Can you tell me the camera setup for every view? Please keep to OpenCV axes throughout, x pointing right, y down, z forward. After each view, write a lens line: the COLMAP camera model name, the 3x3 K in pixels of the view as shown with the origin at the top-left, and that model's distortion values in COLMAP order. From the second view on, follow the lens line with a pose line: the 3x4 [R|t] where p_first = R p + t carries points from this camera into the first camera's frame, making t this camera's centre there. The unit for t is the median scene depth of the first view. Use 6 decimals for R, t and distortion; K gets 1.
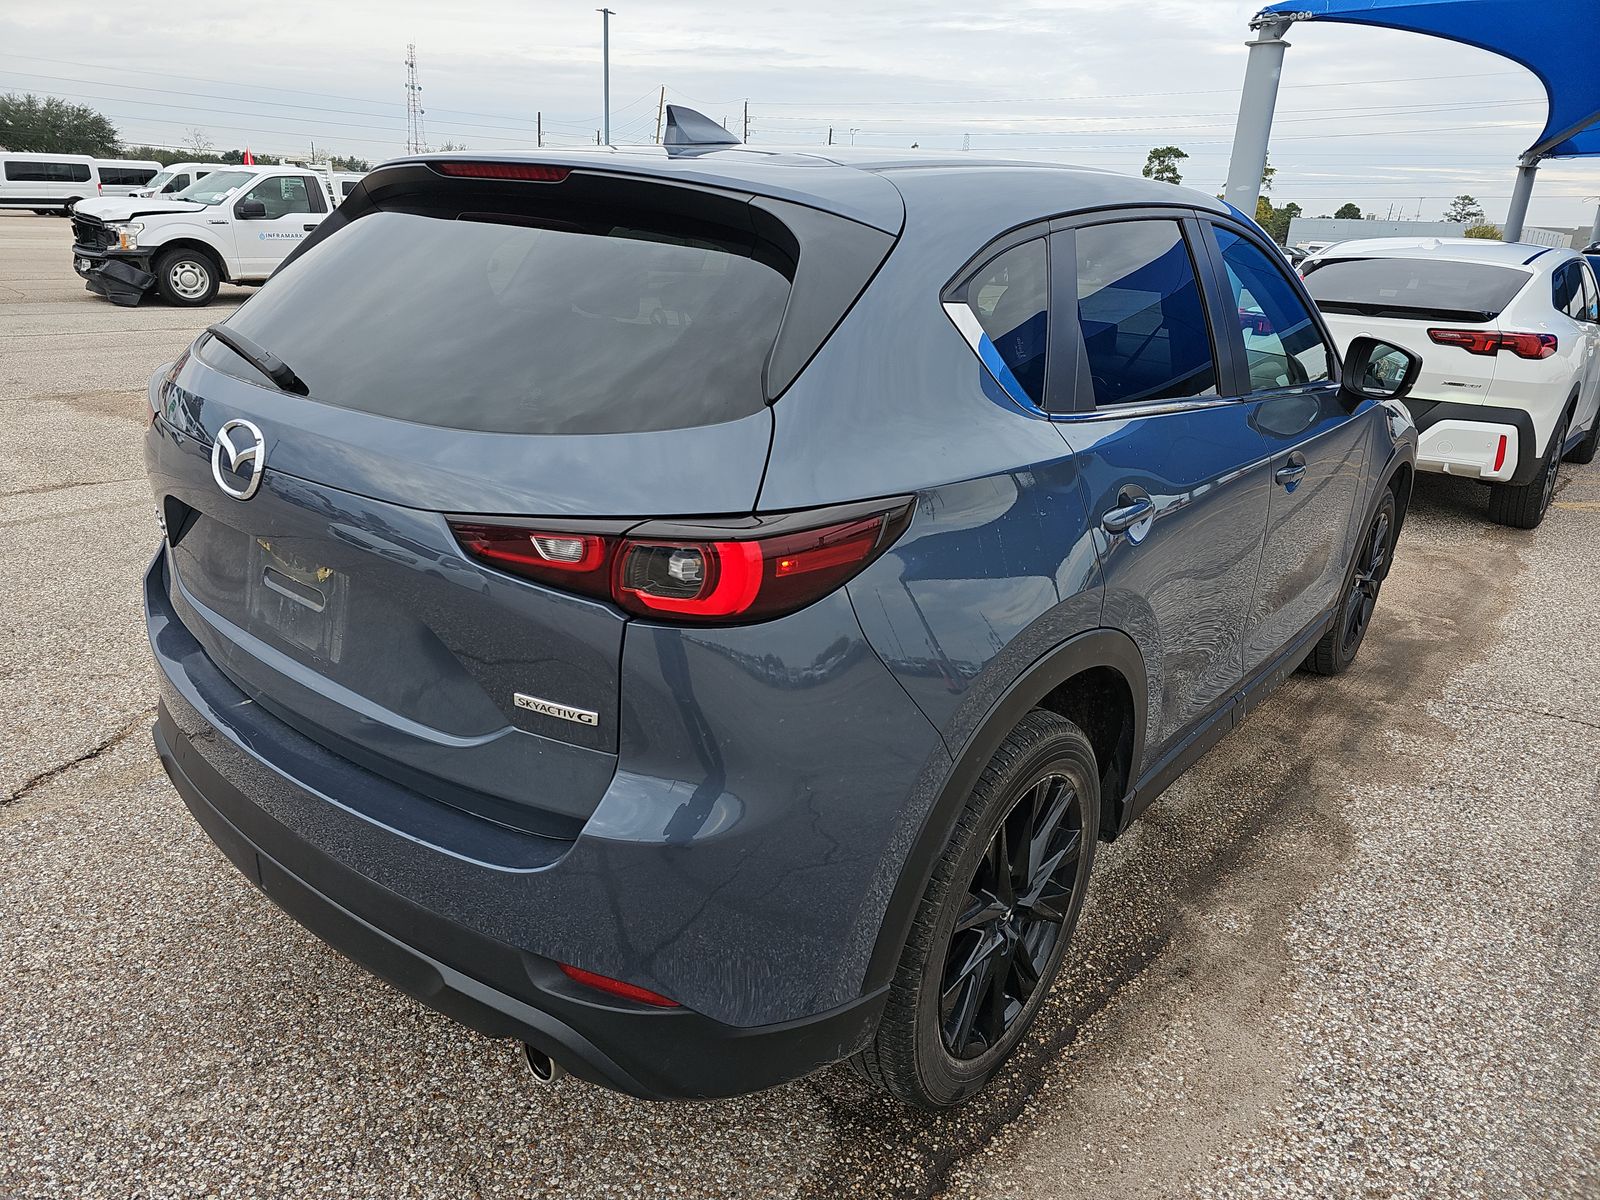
lens RADIAL K [[1069.2, 0, 775.4], [0, 1069.2, 584.6], [0, 0, 1]] dist [0.017901, -0.023295]
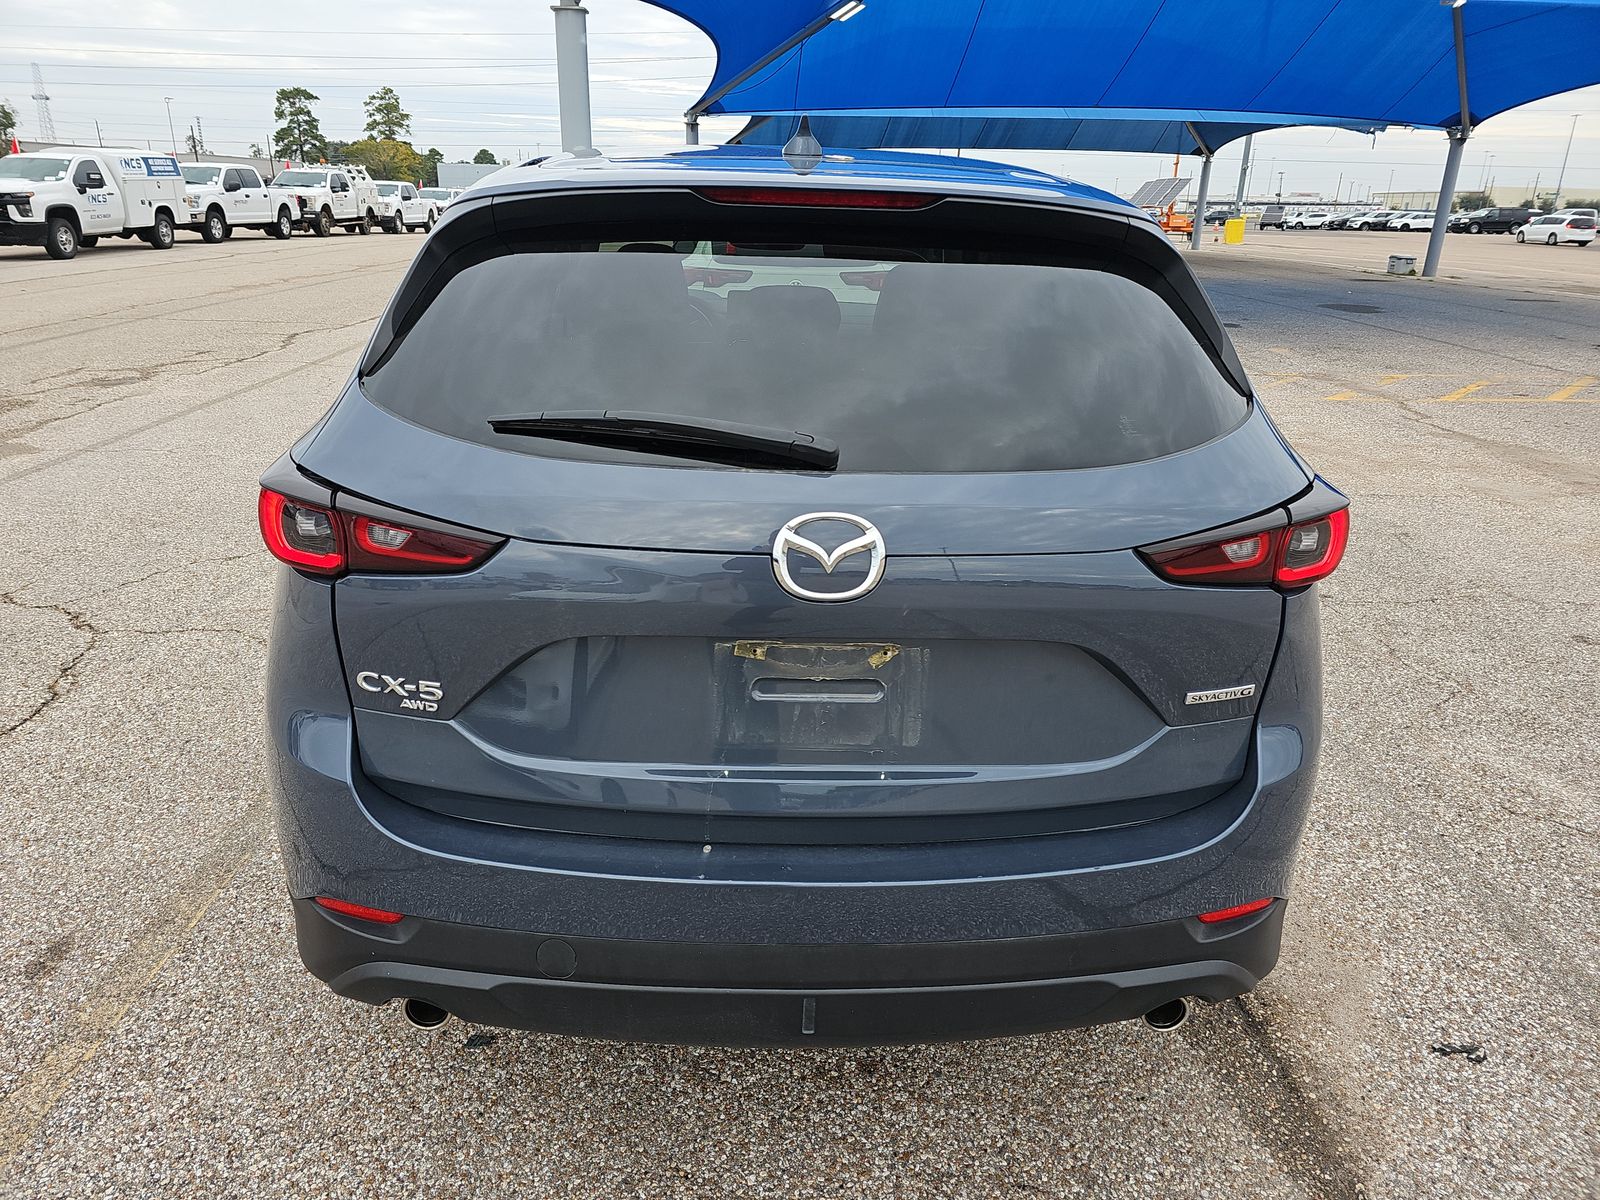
lens RADIAL K [[1069.2, 0, 794.0], [0, 1069.2, 589.7], [0, 0, 1]] dist [0.017901, -0.023295]
pose [[0.742088, -0.252496, 0.620928, -0.898226], [0.221571, 0.966669, 0.128283, -0.173883], [-0.632623, 0.042383, 0.773299, 0.301579]]
